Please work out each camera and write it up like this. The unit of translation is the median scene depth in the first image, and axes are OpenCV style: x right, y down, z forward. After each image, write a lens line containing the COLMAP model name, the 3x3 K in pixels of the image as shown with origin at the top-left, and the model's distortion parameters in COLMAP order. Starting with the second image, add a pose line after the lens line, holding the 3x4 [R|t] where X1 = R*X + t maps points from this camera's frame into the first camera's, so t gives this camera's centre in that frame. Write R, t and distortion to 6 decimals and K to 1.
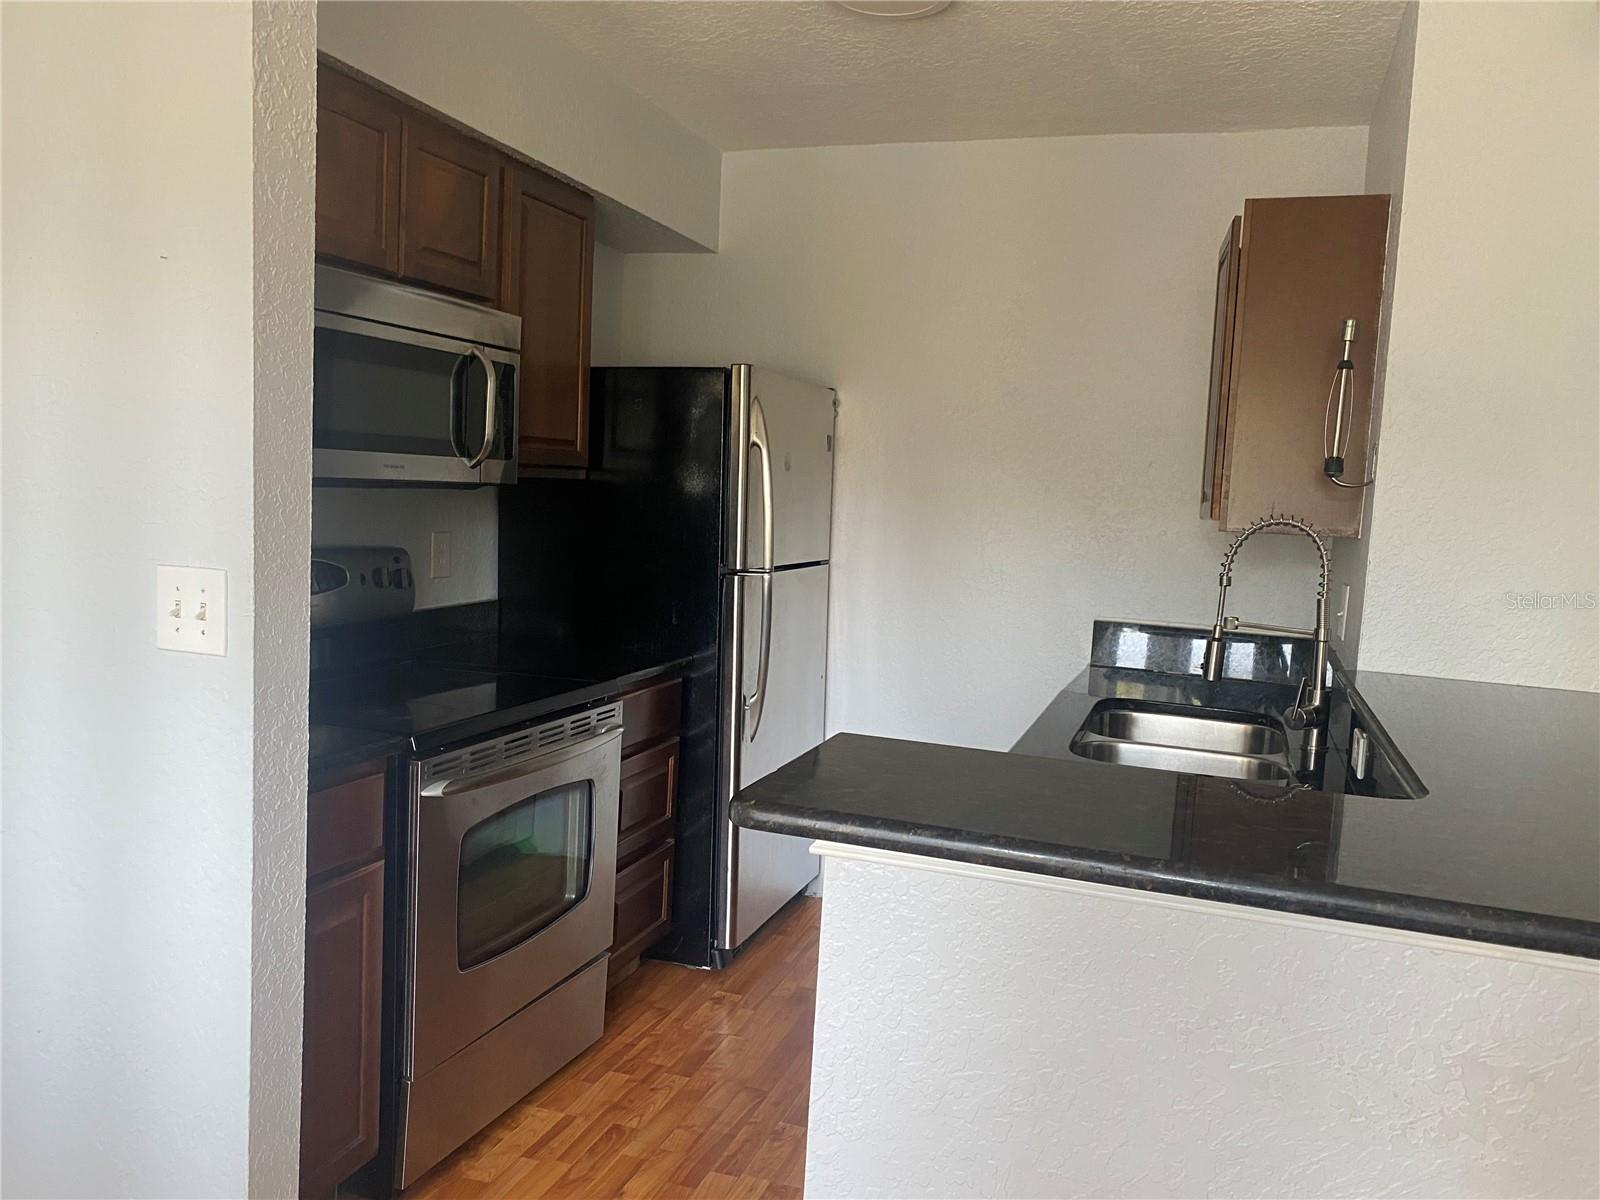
lens RADIAL K [[1226.1, 0, 791.6], [0, 1226.1, 558.6], [0, 0, 1]] dist [0.042474, -0.049572]
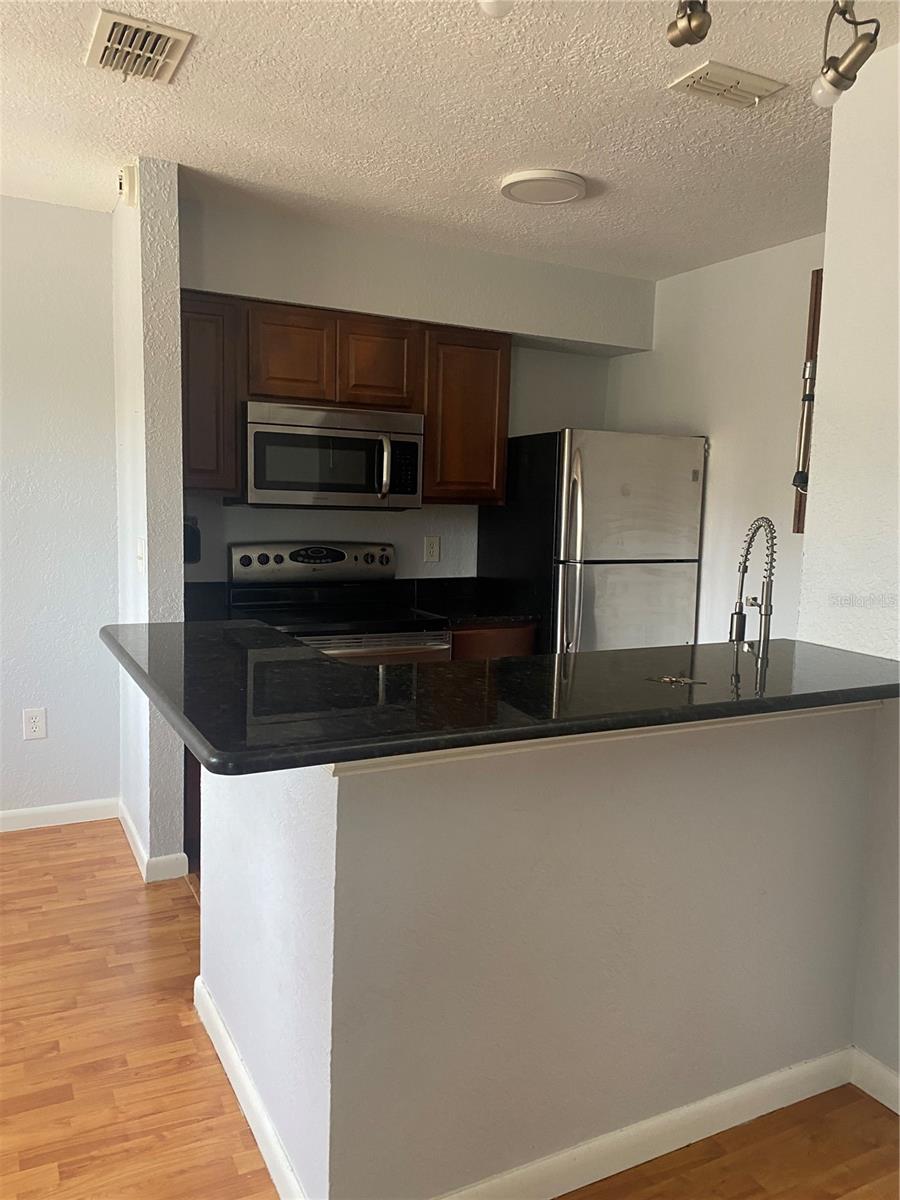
lens RADIAL K [[919.6, 0, 455.9], [0, 919.6, 591.8], [0, 0, 1]] dist [0.042474, -0.049572]
pose [[0.730019, 0.041949, -0.682138, 0.720965], [-0.036409, 0.999084, 0.022474, 0.029705], [0.682456, 0.008429, 0.730878, 0.049539]]
